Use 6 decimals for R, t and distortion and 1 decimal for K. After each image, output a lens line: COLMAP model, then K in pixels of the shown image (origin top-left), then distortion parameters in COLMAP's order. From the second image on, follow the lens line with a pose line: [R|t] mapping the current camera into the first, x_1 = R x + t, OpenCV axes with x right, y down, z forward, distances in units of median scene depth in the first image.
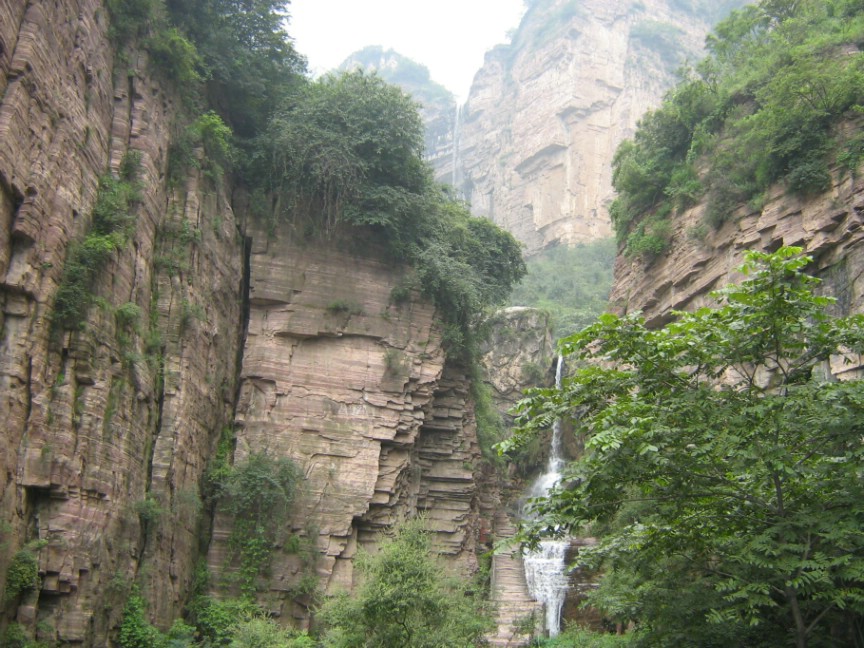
lens RADIAL K [[1026.3, 0, 437.5], [0, 1026.3, 322.1], [0, 0, 1]] dist [-0.106648, 0.000000]
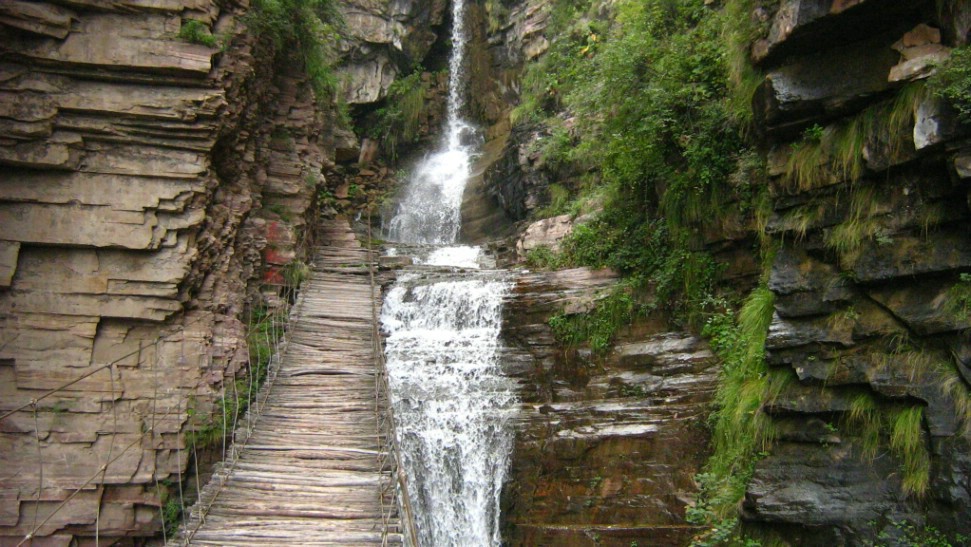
lens RADIAL K [[1166.1, 0, 486.3], [0, 1166.1, 270.9], [0, 0, 1]] dist [-0.104849, 0.000000]
pose [[0.987393, -0.015726, 0.157505, 0.065531], [-0.013385, 0.983193, 0.182081, 0.163654], [-0.157721, -0.181893, 0.970587, 0.720108]]
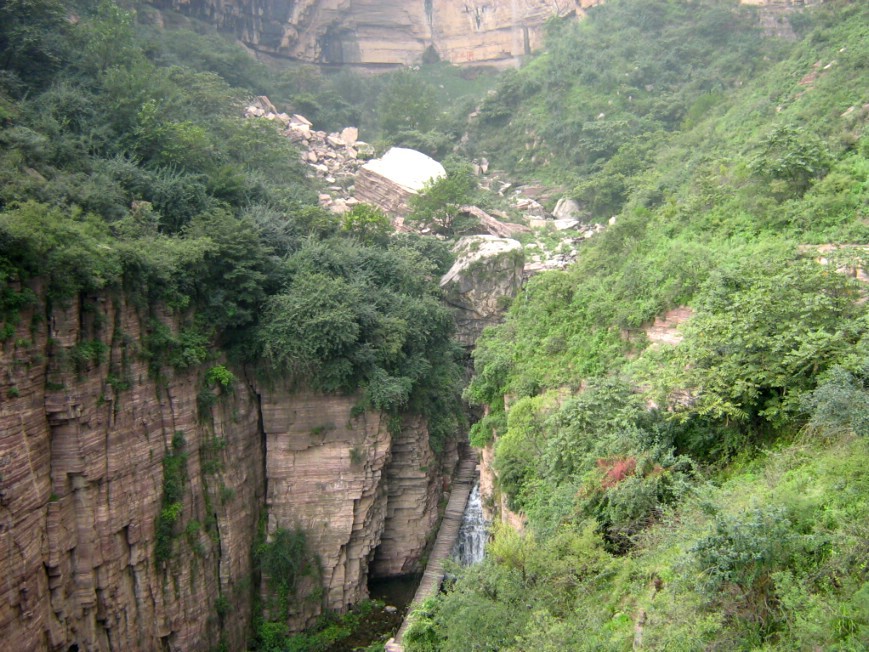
lens RADIAL K [[1032.2, 0, 435.8], [0, 1032.2, 330.6], [0, 0, 1]] dist [-0.106648, 0.000000]
pose [[0.989038, -0.046736, -0.140069, 0.315681], [0.099064, 0.913450, 0.394710, -0.760581], [0.109499, -0.404259, 0.908066, -0.401674]]
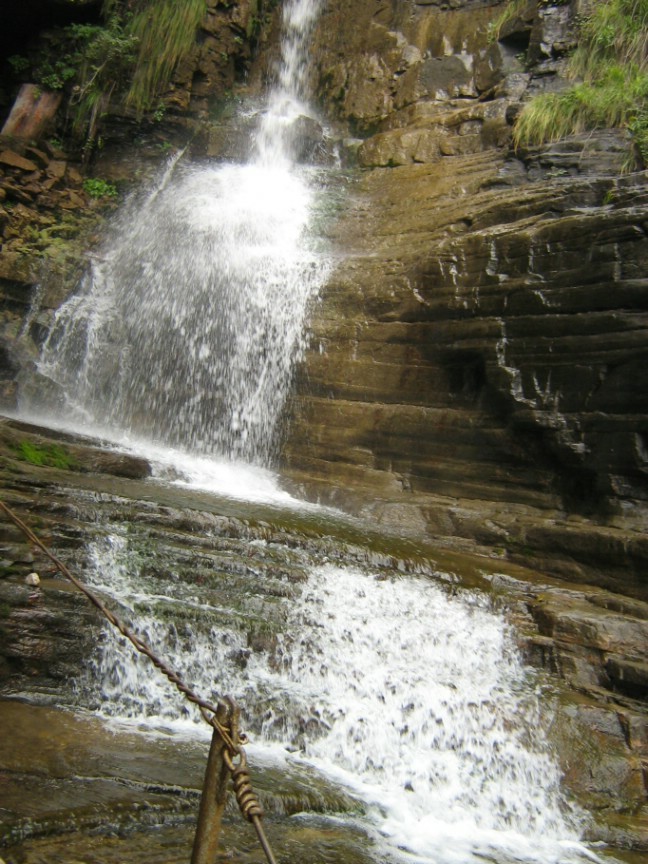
lens RADIAL K [[1026.3, 0, 323.9], [0, 1026.3, 429.5], [0, 0, 1]] dist [-0.106648, 0.000000]
pose [[0.891877, 0.185493, 0.412491, 0.089644], [-0.300724, 0.924430, 0.234510, 0.231629], [-0.337819, -0.333200, 0.880259, 1.309702]]
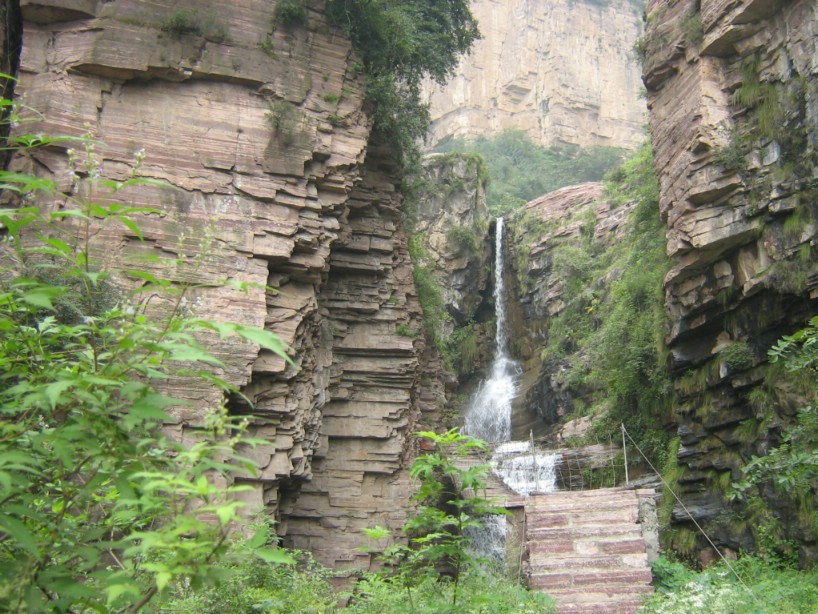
lens RADIAL K [[1184.7, 0, 407.3], [0, 1184.7, 314.2], [0, 0, 1]] dist [-0.097158, 0.000000]
pose [[0.994727, -0.036612, 0.095801, -0.040290], [0.033846, 0.998966, 0.030338, 0.122273], [-0.096813, -0.026936, 0.994938, 0.330289]]
